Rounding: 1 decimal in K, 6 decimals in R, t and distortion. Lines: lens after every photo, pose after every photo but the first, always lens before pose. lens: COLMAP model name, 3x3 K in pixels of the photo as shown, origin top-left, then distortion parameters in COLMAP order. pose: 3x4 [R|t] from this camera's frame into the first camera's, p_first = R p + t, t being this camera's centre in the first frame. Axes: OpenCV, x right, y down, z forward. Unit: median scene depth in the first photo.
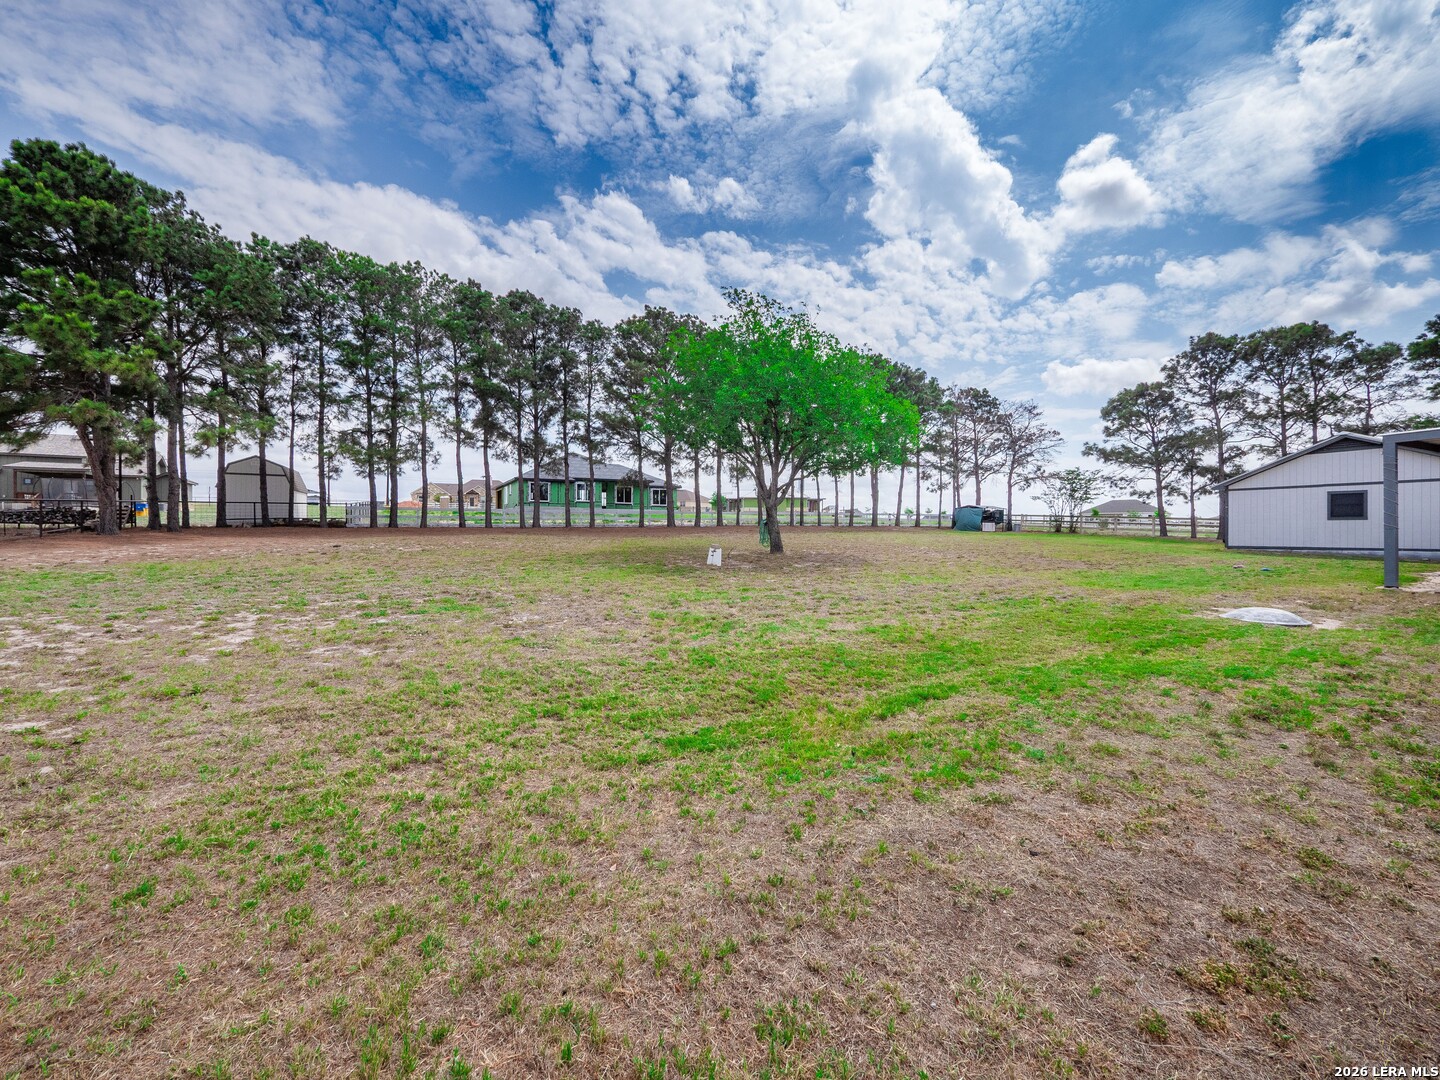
lens RADIAL K [[573.5, 0, 720.0], [0, 573.5, 540.0], [0, 0, 1]] dist [0.000154, 0.000015]
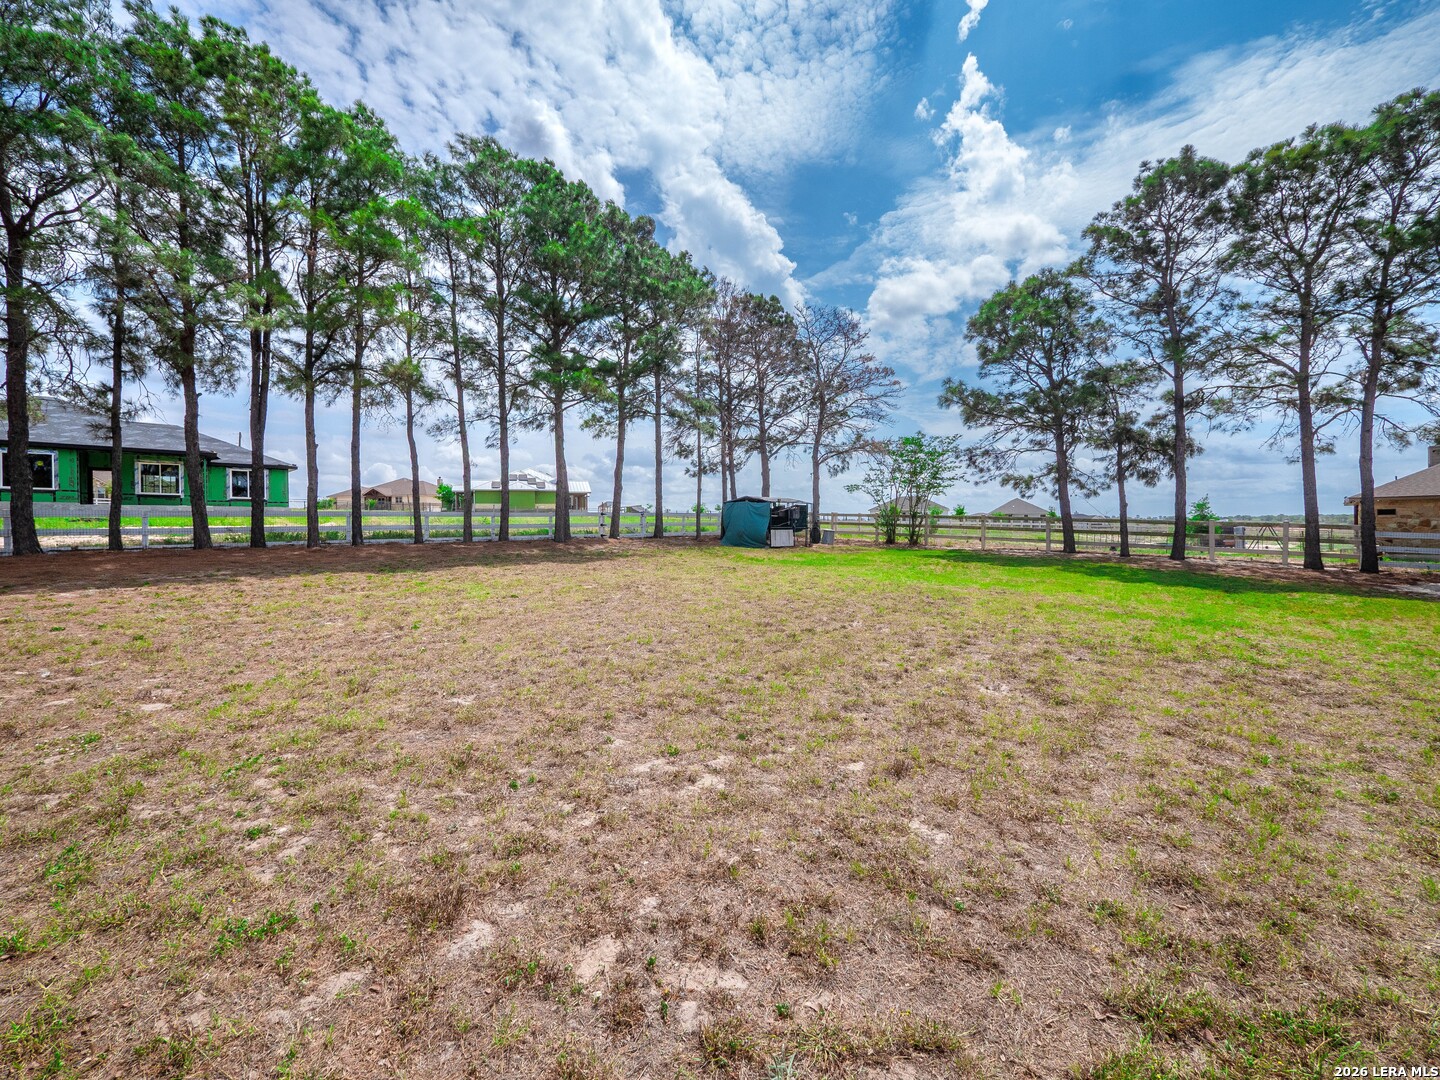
lens RADIAL K [[573.5, 0, 720.0], [0, 573.5, 540.0], [0, 0, 1]] dist [0.000154, 0.000015]
pose [[0.937760, -0.017340, 0.346850, 0.216049], [0.016703, 0.999849, 0.004826, -0.022453], [-0.346881, 0.001268, 0.937908, 0.496364]]
